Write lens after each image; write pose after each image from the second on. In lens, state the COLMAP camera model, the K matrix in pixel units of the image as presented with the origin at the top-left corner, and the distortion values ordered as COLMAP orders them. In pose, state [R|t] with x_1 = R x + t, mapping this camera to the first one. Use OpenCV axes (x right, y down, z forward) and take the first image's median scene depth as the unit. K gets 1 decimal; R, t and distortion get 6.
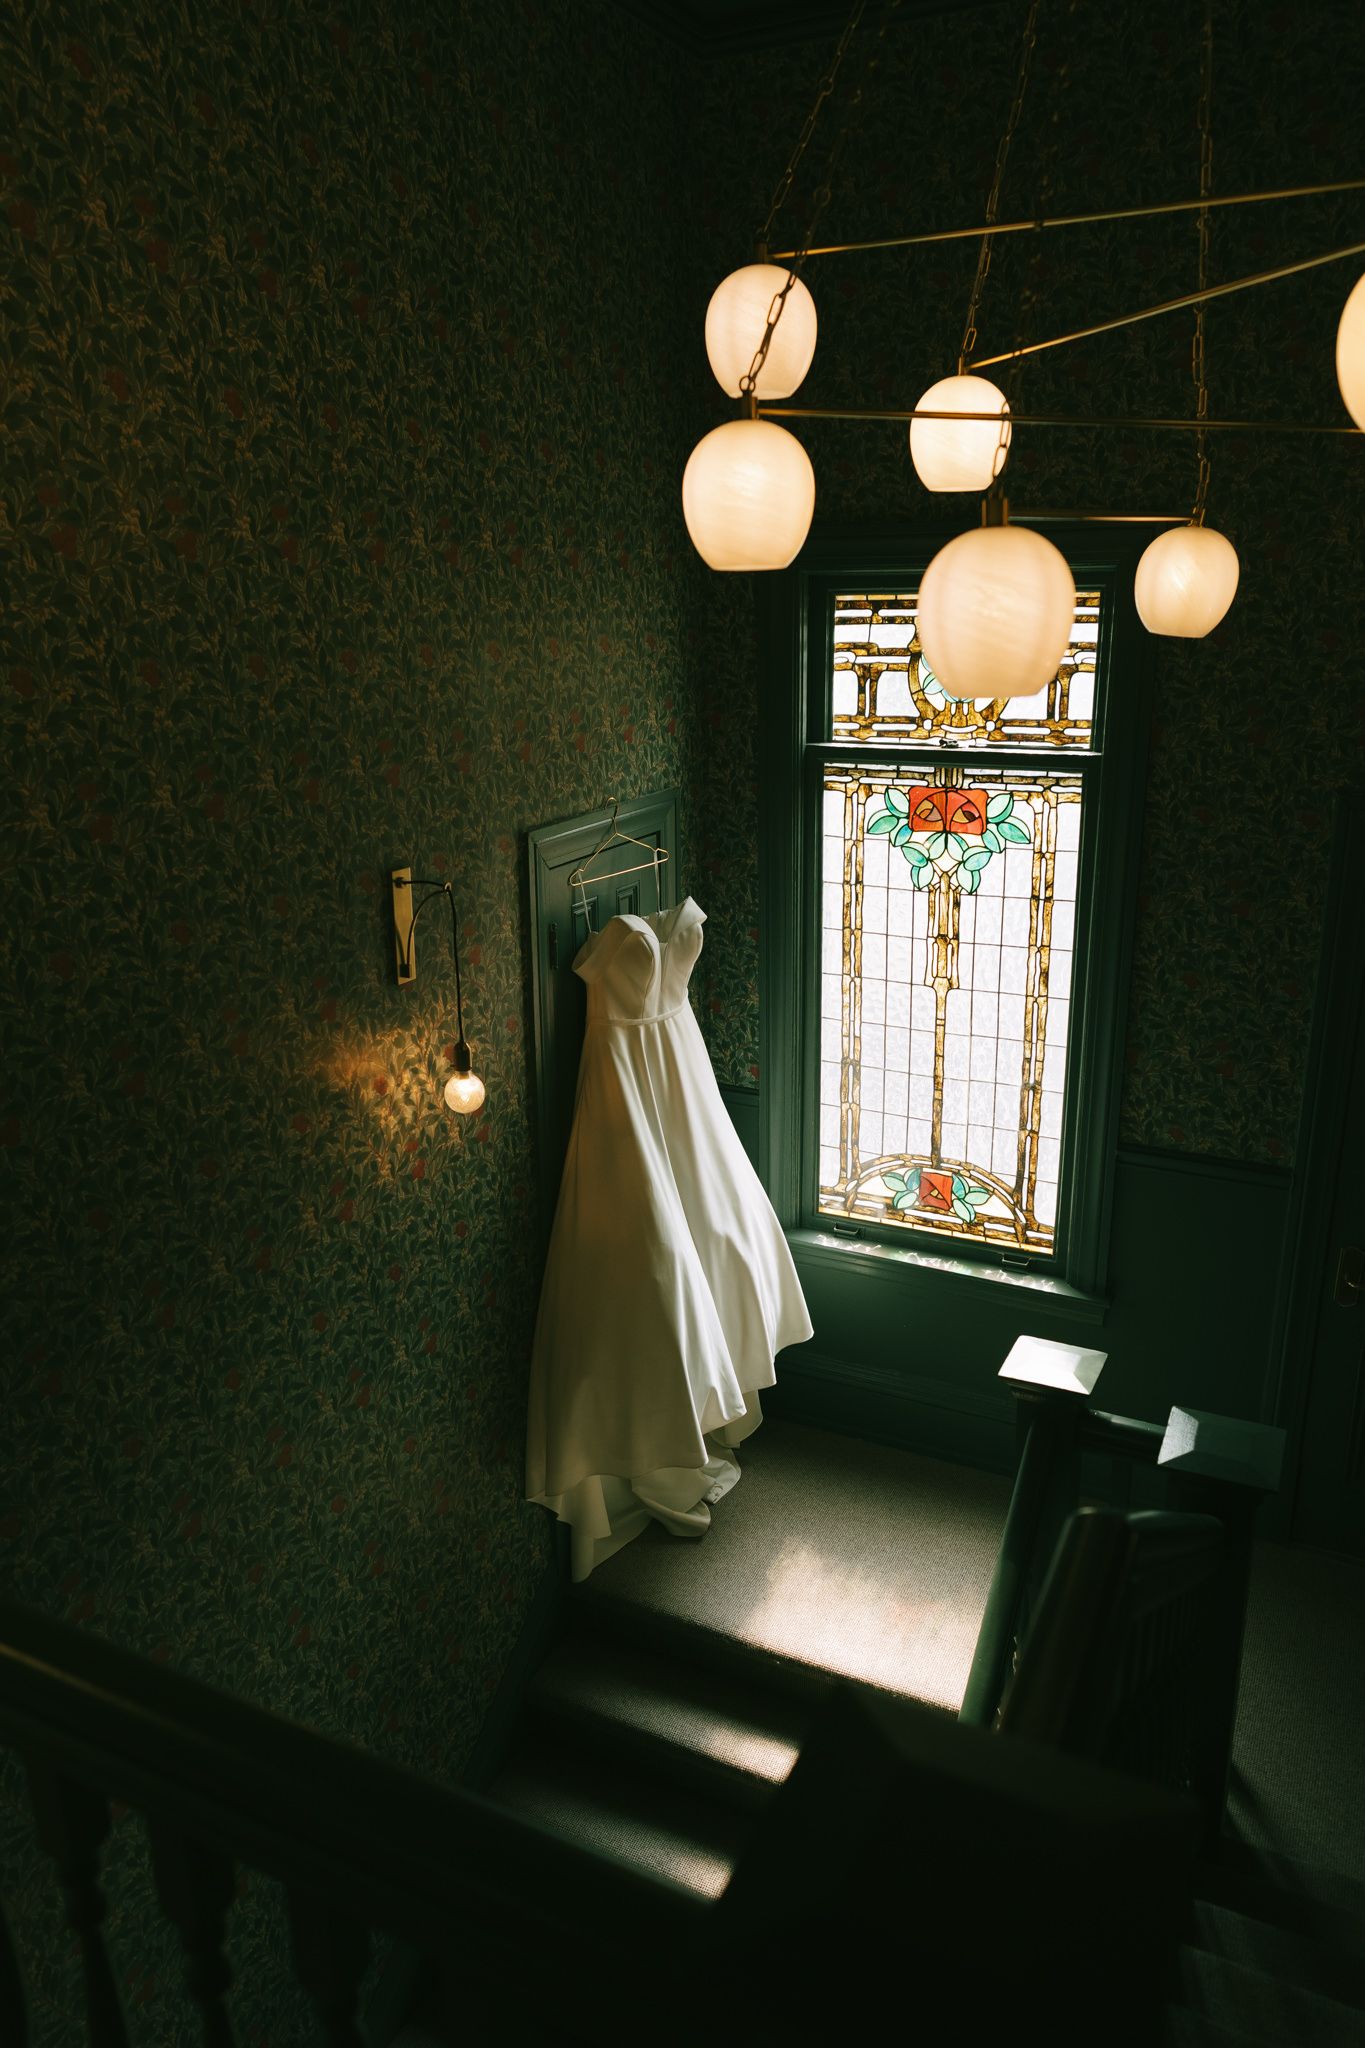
lens RADIAL K [[1414.1, 0, 688.9], [0, 1414.1, 1023.9], [0, 0, 1]] dist [0.003257, -0.005379]
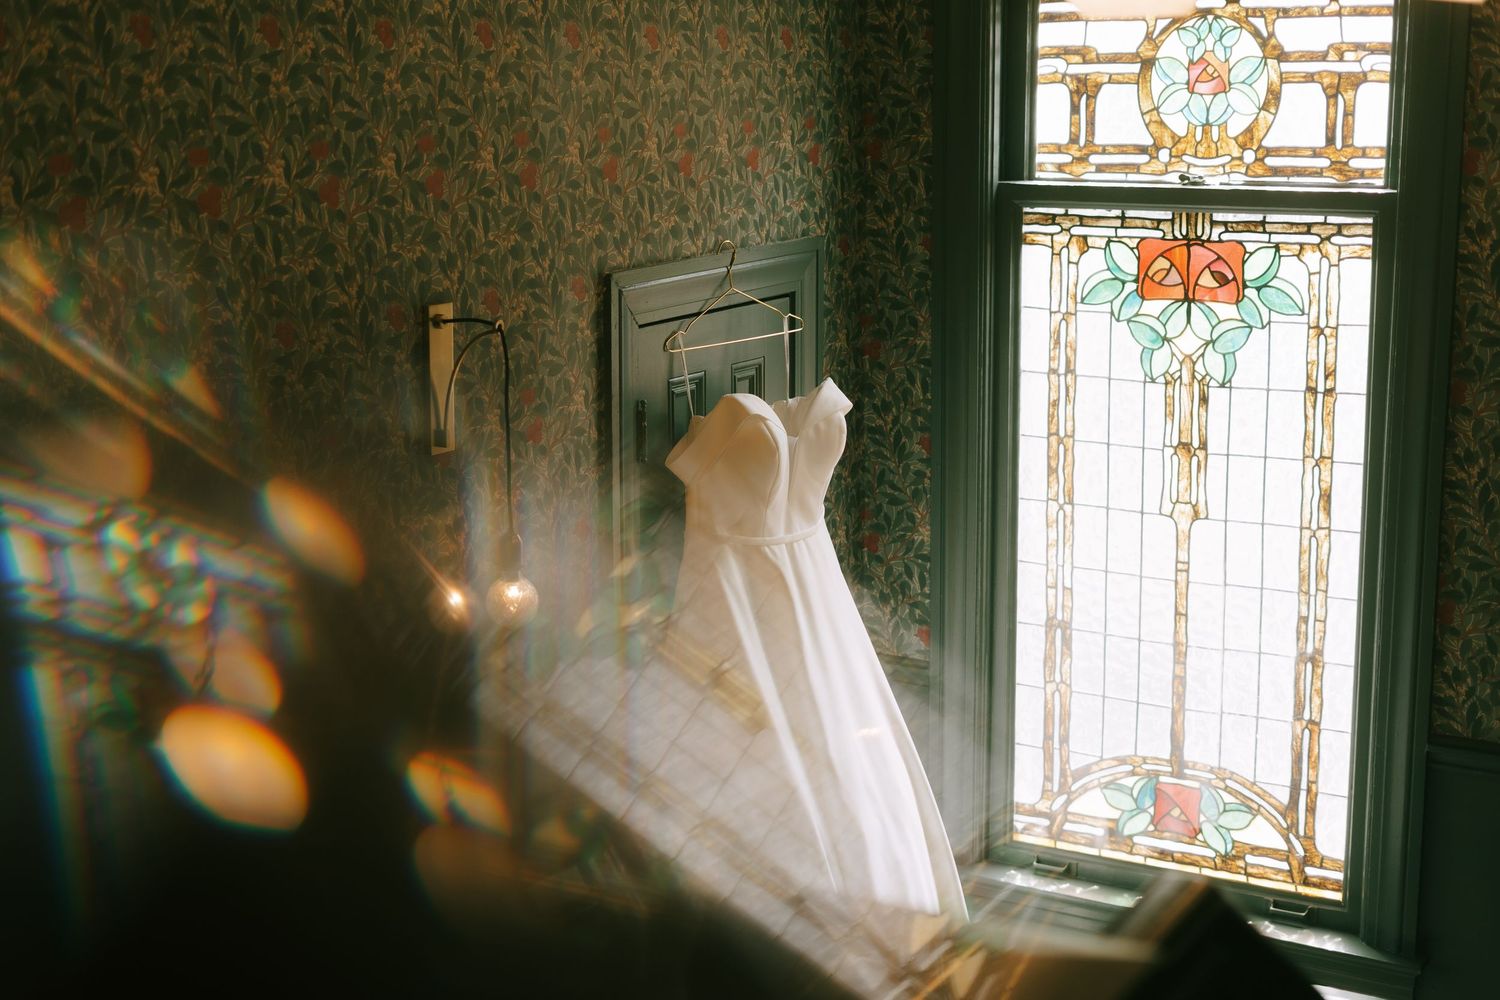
lens RADIAL K [[2172.6, 0, 748.1], [0, 2172.6, 498.3], [0, 0, 1]] dist [-0.007267, 0.000000]
pose [[0.997484, 0.019381, -0.068188, 0.035046], [-0.025826, 0.995148, -0.094940, 0.079173], [0.066018, 0.096462, 0.993145, -0.116019]]
